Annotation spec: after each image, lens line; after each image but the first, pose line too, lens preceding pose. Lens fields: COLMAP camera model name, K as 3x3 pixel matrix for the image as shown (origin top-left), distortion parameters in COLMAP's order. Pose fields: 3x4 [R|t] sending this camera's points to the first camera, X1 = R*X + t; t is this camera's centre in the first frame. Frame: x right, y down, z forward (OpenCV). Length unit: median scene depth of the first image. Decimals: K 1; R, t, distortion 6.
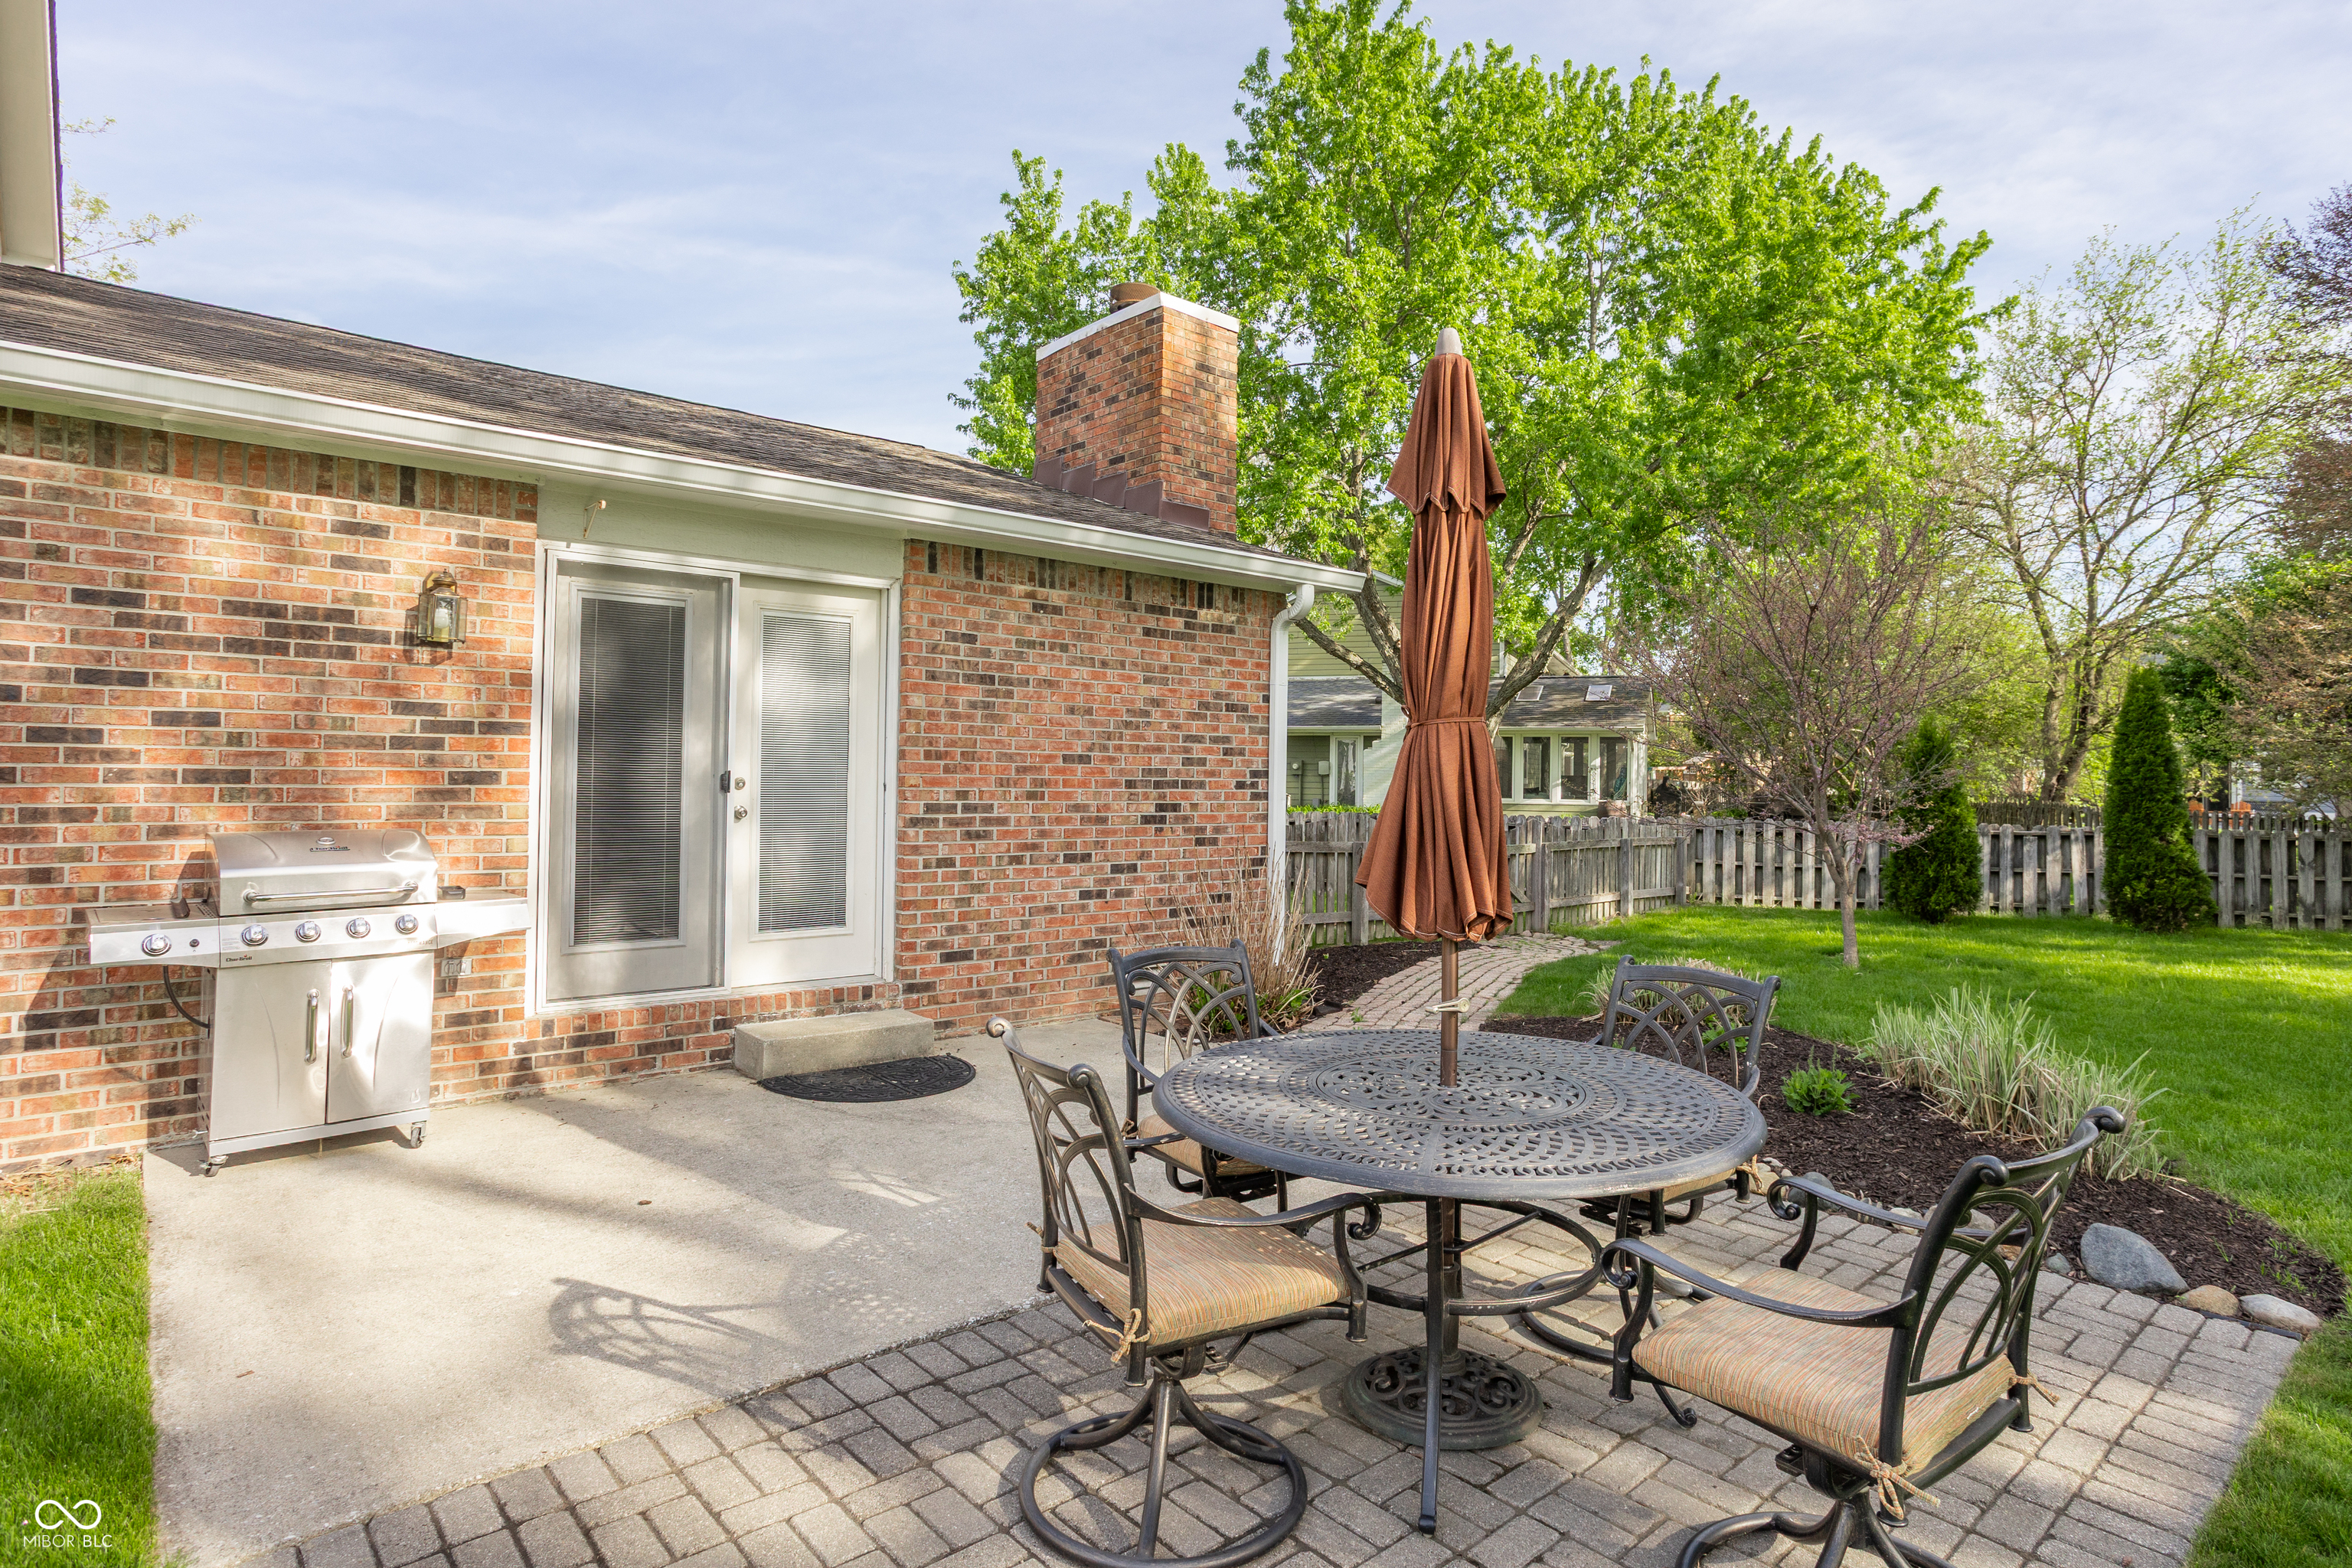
lens RADIAL K [[1308.3, 0, 1179.3], [0, 1308.3, 781.7], [0, 0, 1]] dist [-0.005839, -0.001184]
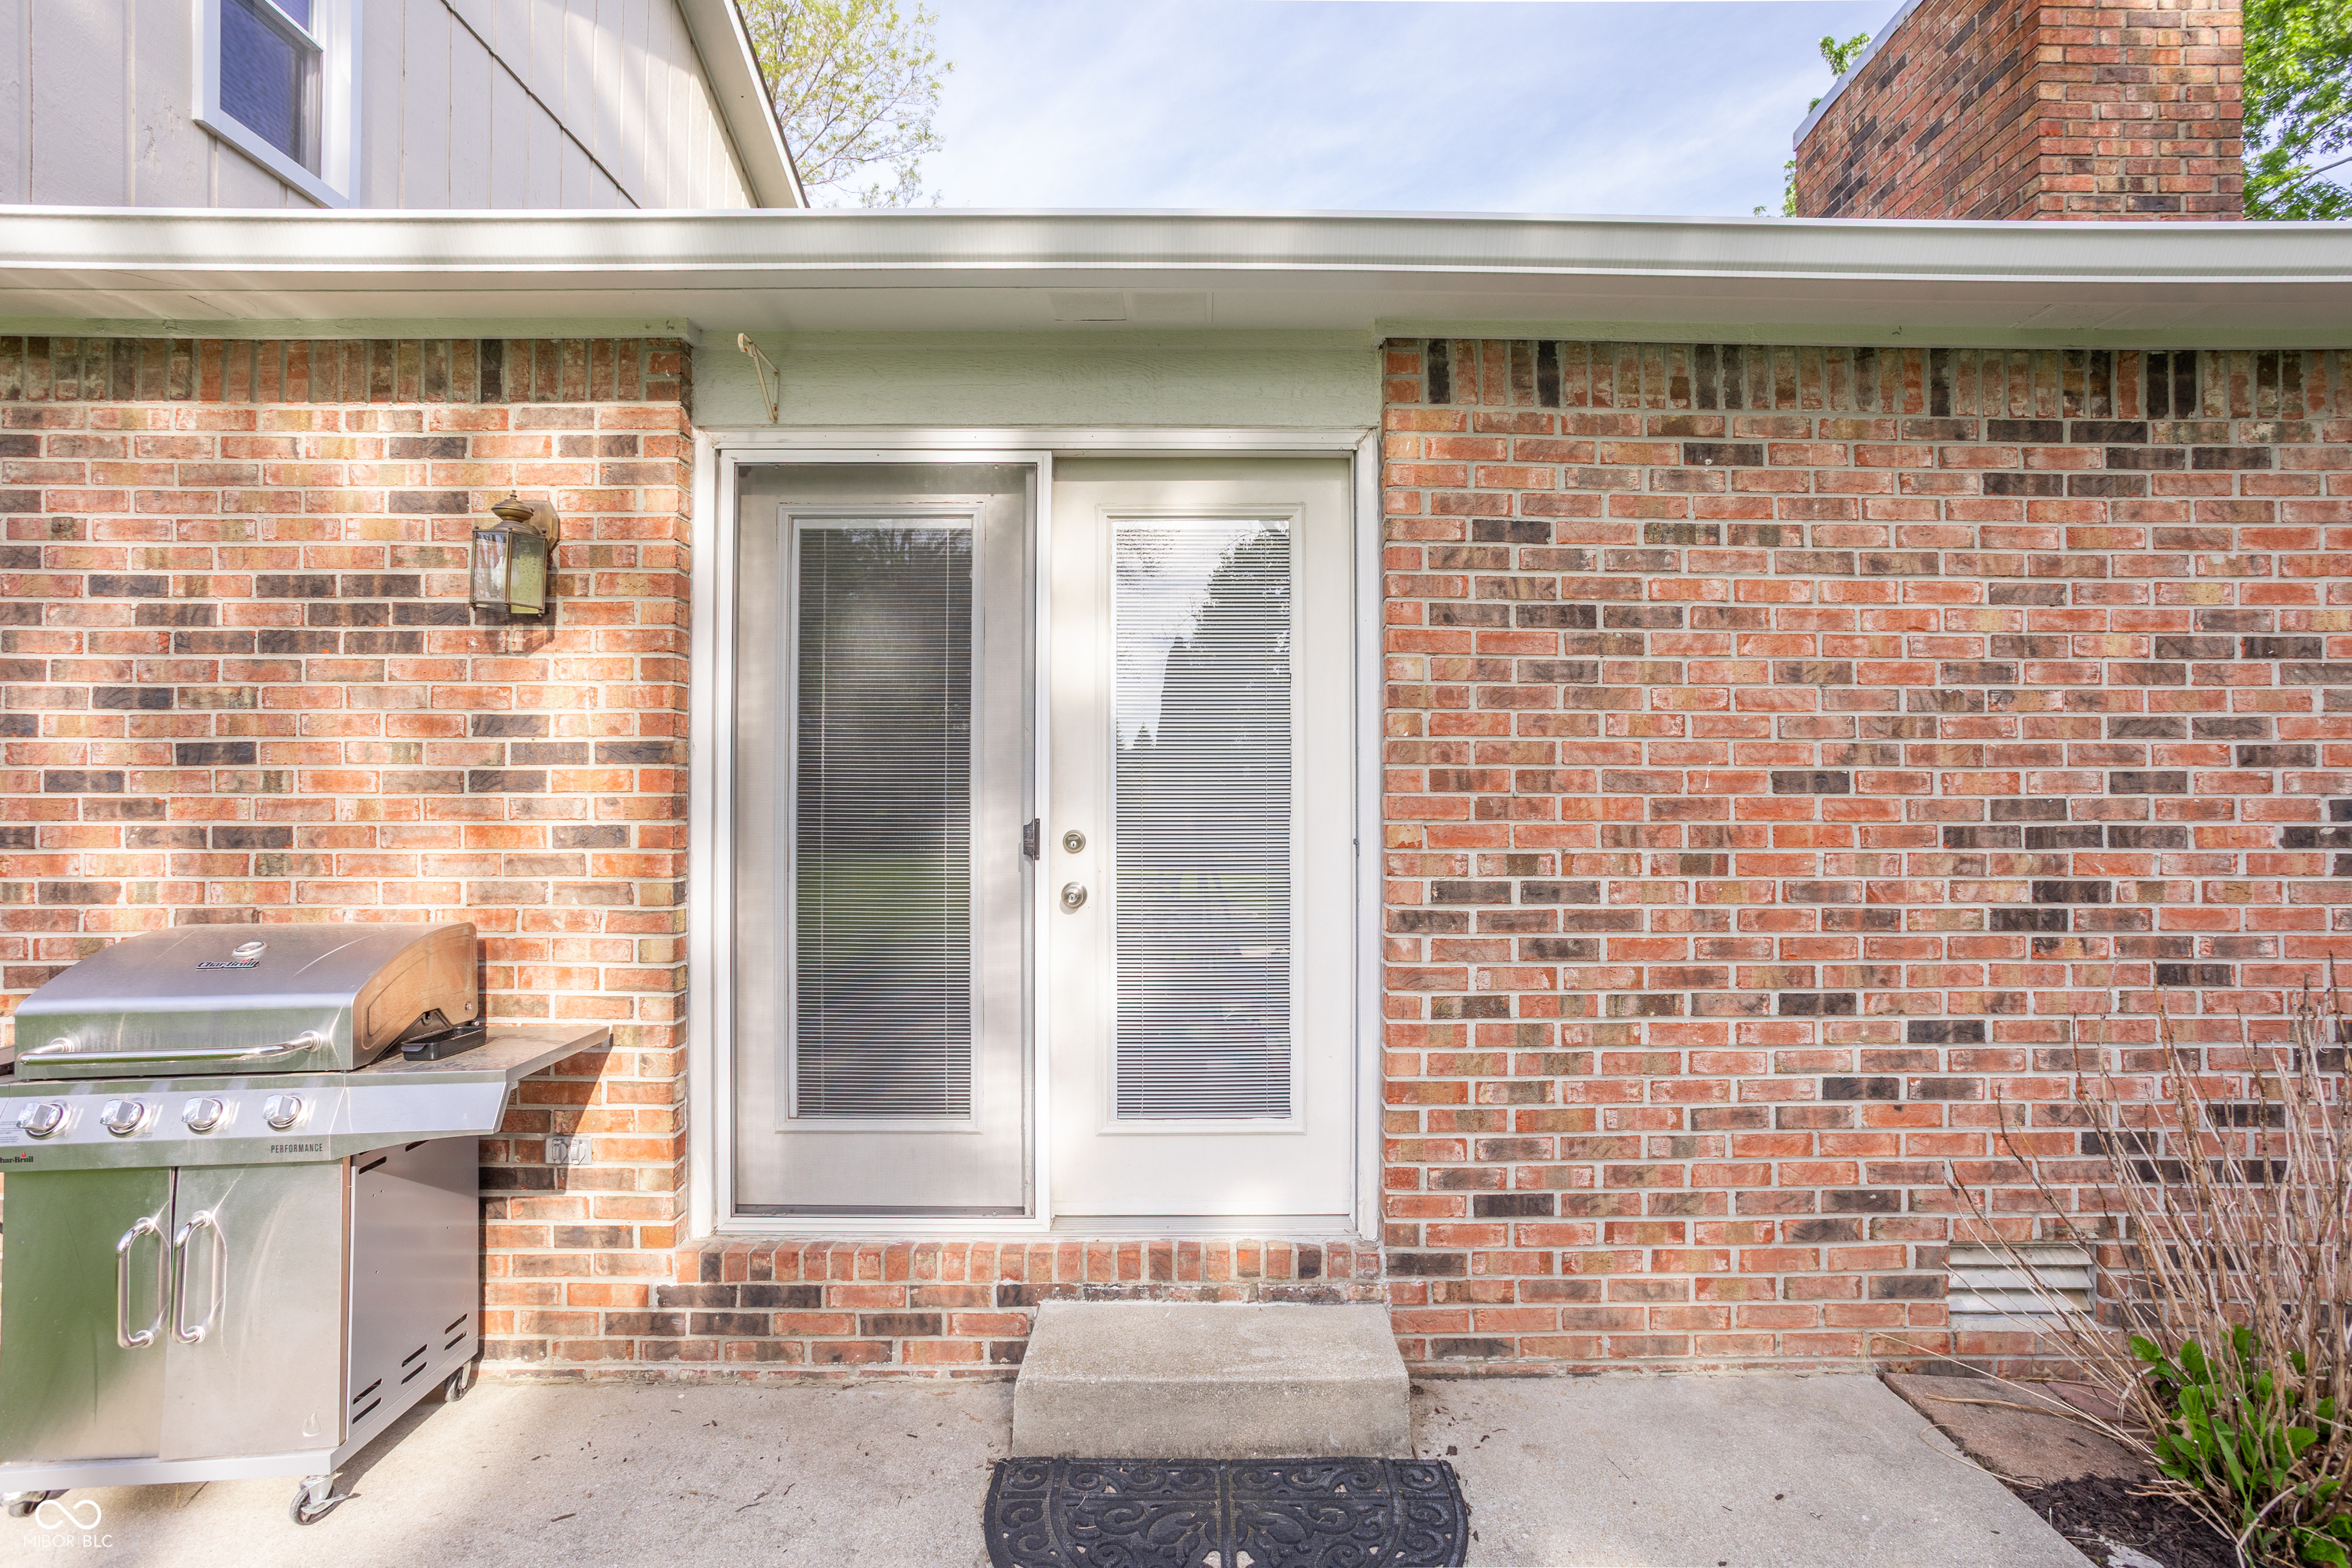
lens RADIAL K [[1169.3, 0, 1165.3], [0, 1169.3, 793.0], [0, 0, 1]] dist [-0.033319, 0.015461]
pose [[0.772011, -0.022498, -0.635210, 0.002888], [0.007940, 0.999637, -0.025756, -0.005796], [0.635559, 0.014840, 0.771910, 0.608000]]
